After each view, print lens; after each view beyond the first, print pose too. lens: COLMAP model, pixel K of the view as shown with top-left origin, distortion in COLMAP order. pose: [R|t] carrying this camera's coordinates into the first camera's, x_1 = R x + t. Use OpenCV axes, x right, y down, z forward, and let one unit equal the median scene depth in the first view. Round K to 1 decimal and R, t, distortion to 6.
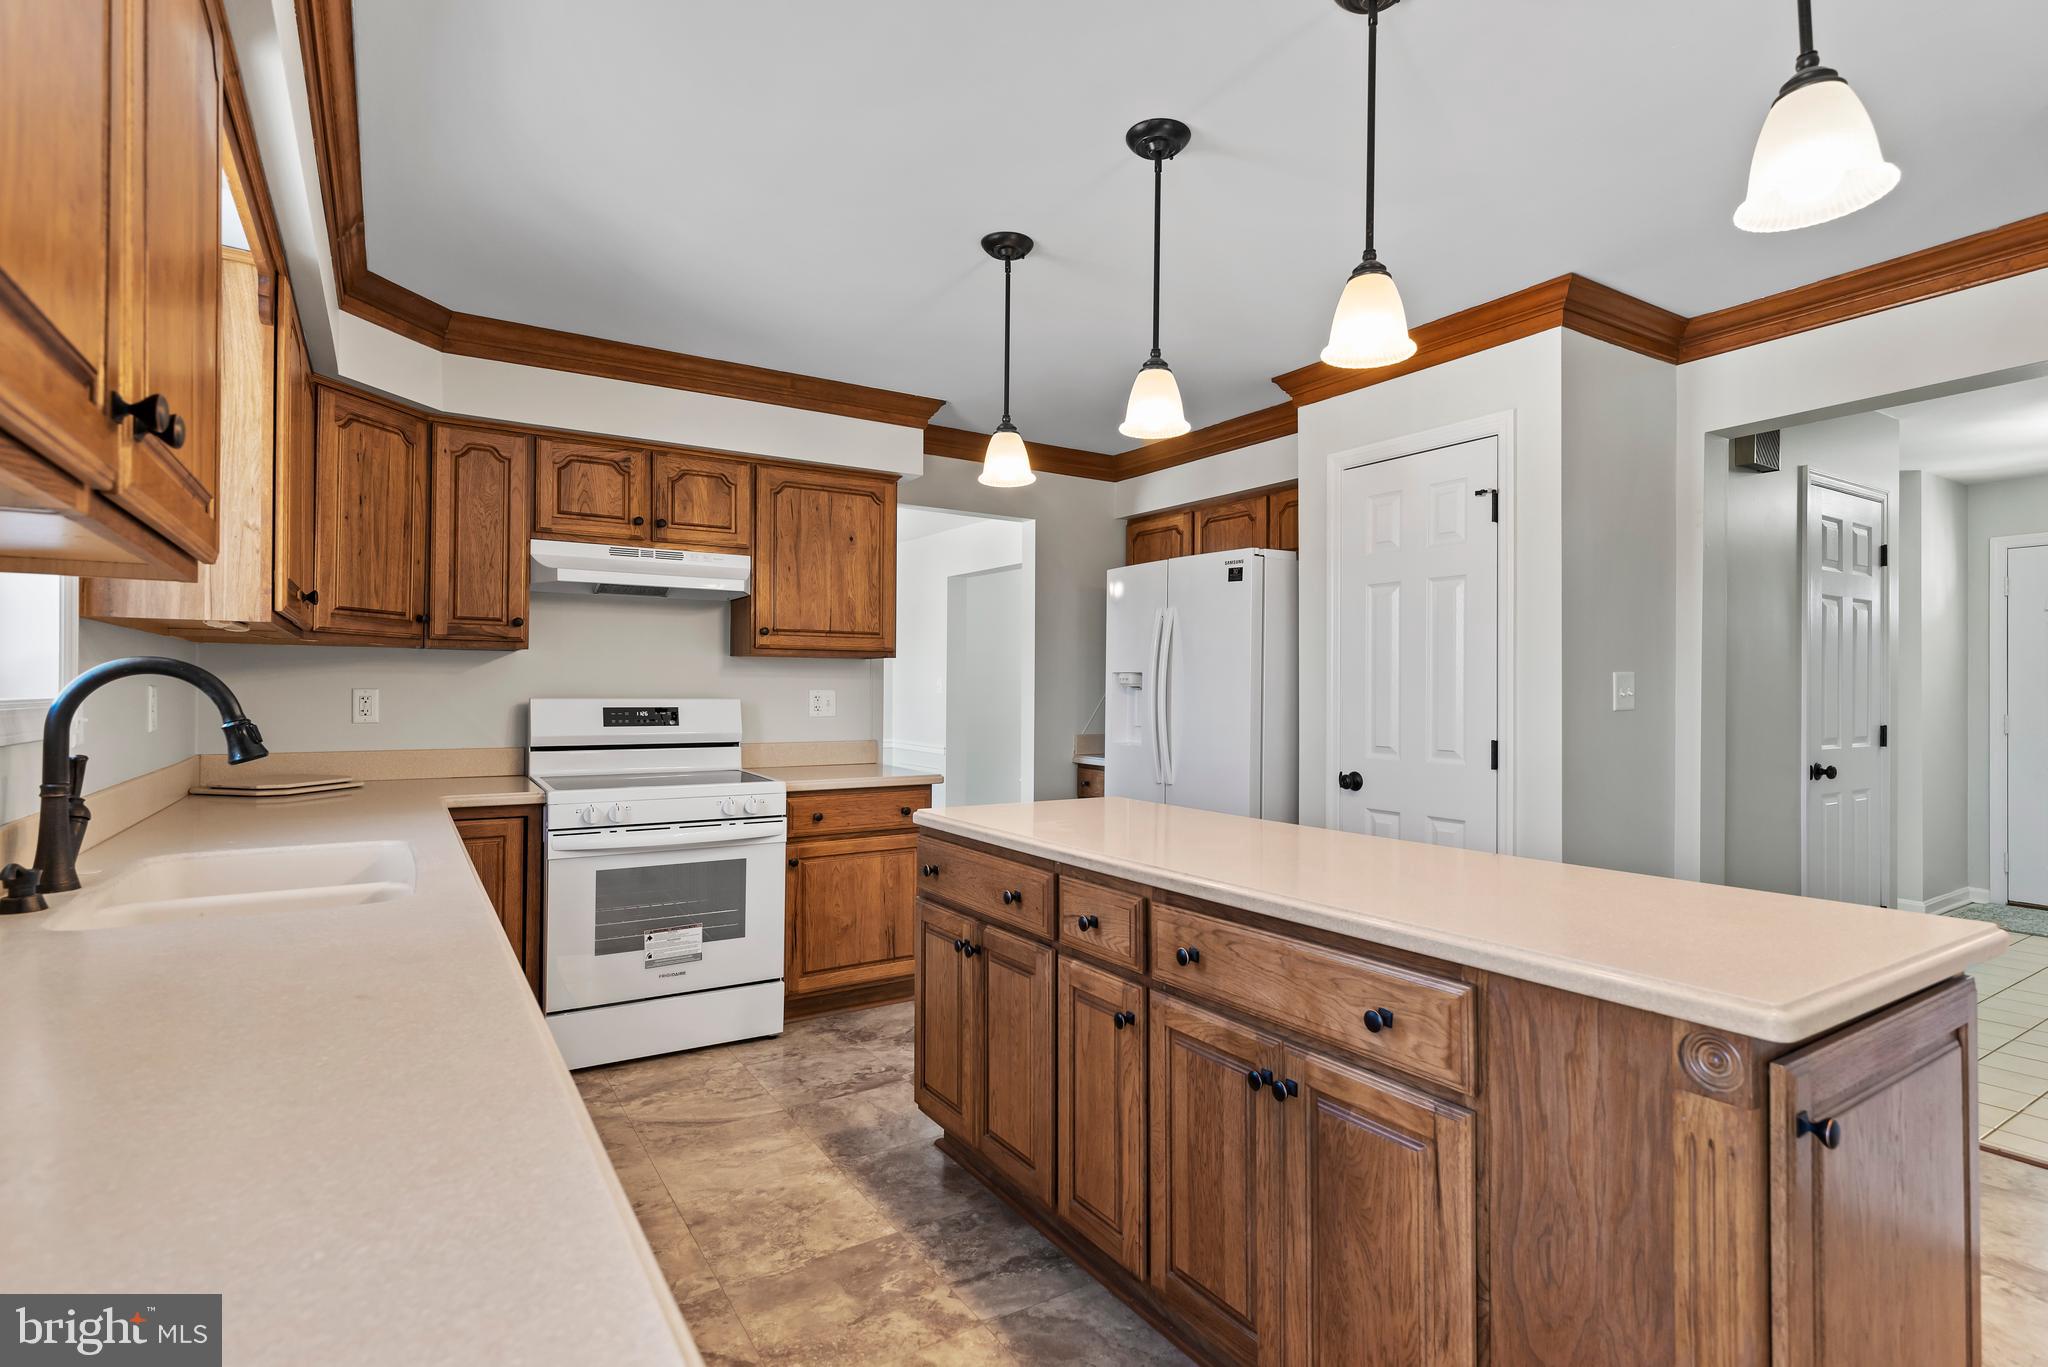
lens RADIAL K [[1001.9, 0, 1022.6], [0, 1001.9, 700.1], [0, 0, 1]] dist [0.001038, 0.000254]
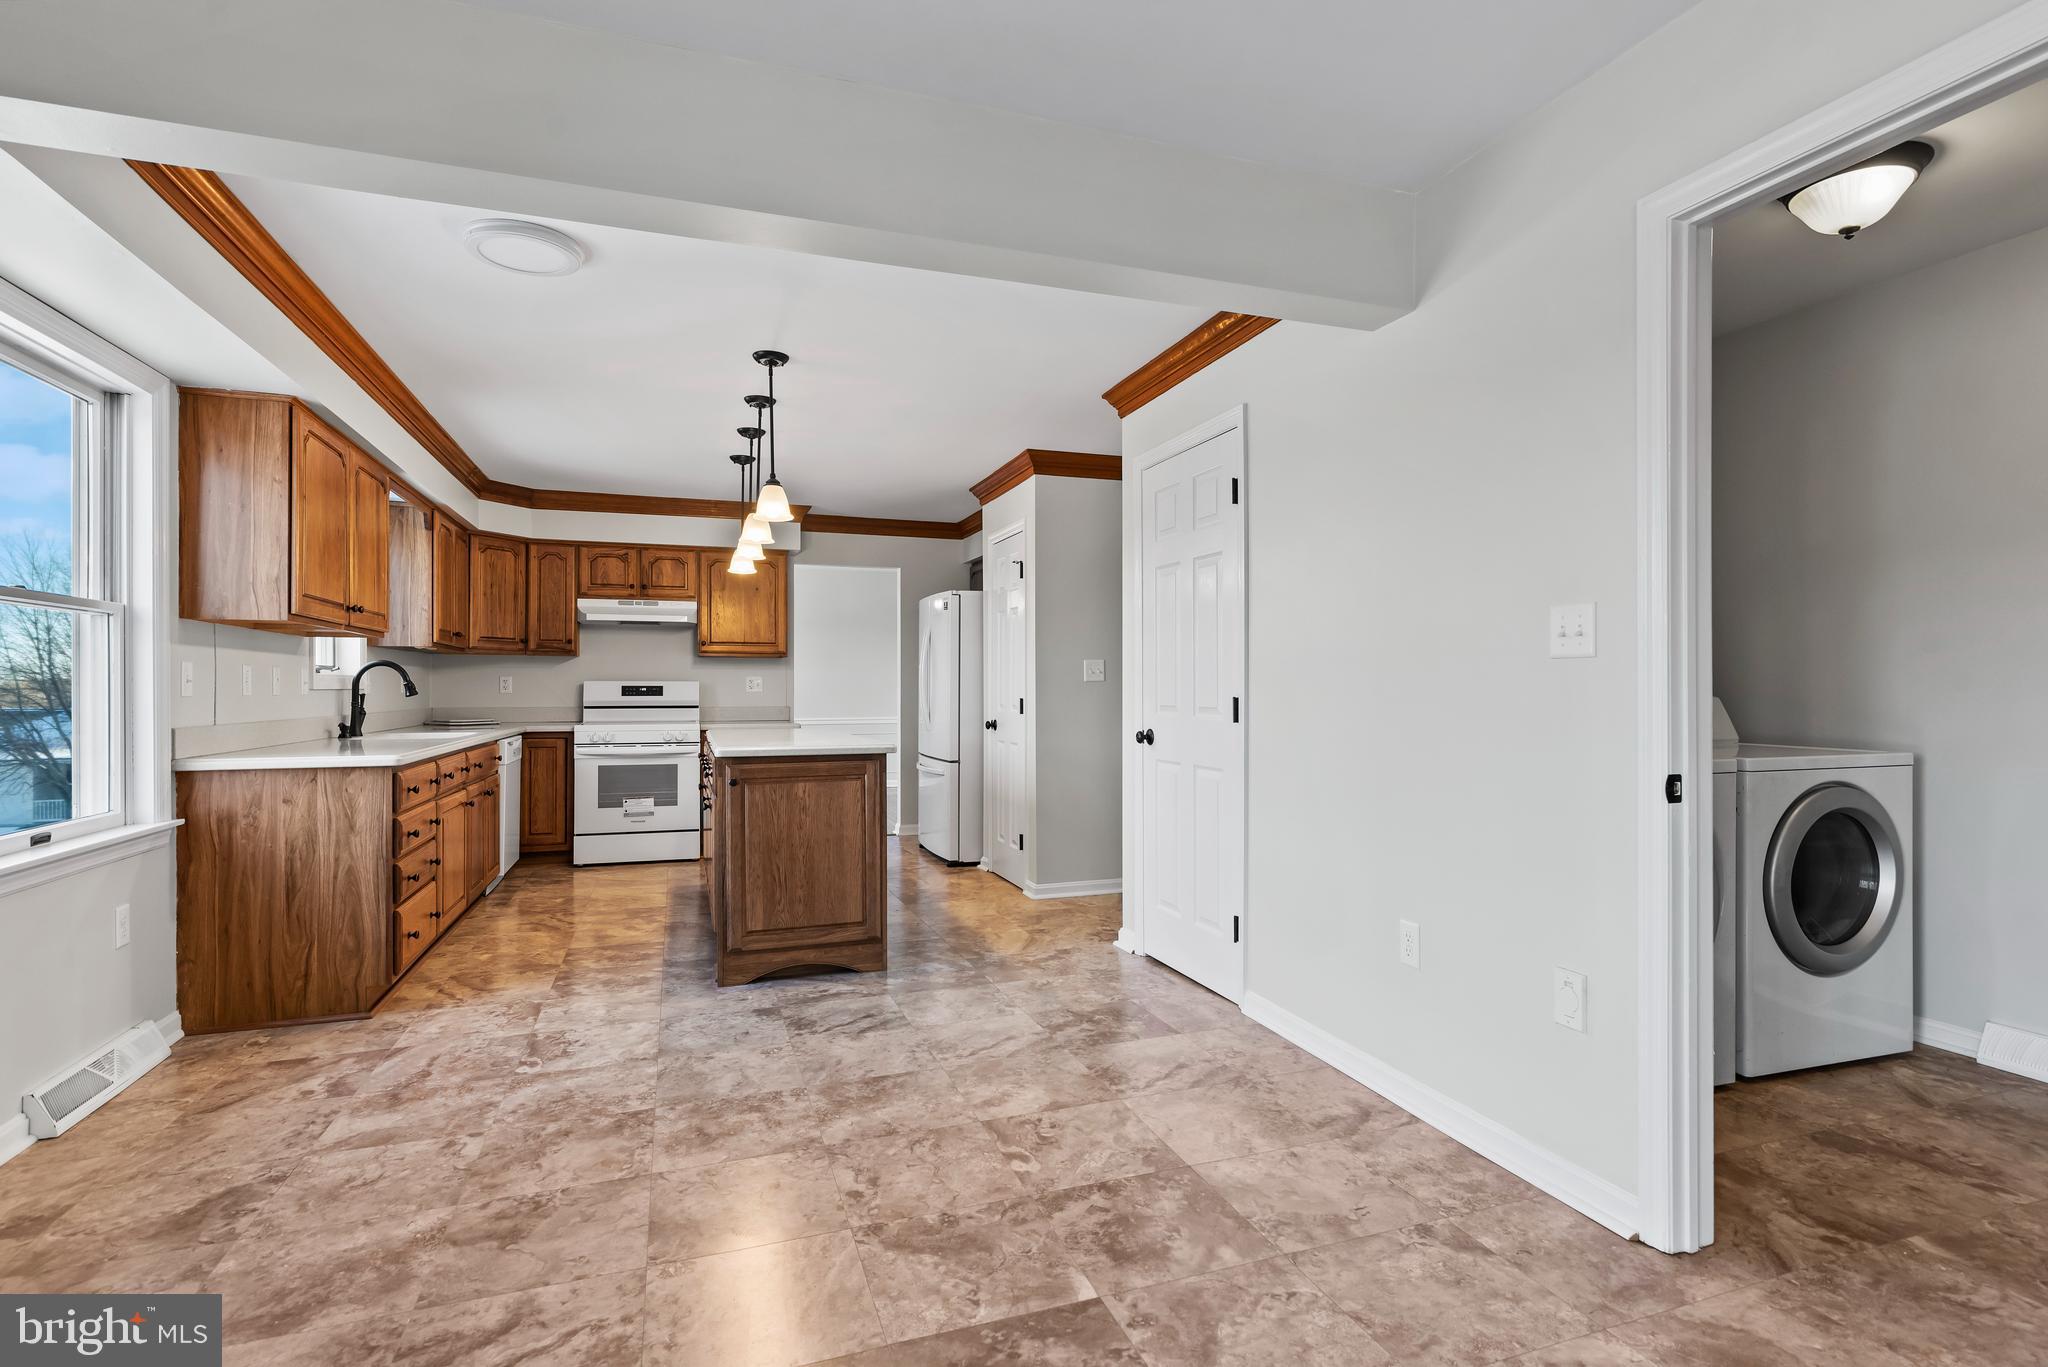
lens RADIAL K [[1001.9, 0, 1022.6], [0, 1001.9, 700.1], [0, 0, 1]] dist [0.001038, 0.000254]
pose [[0.975363, -0.005279, -0.220543, 0.783305], [0.005657, 0.999983, 0.001084, 0.039270], [0.220534, -0.002304, 0.975377, -0.709278]]
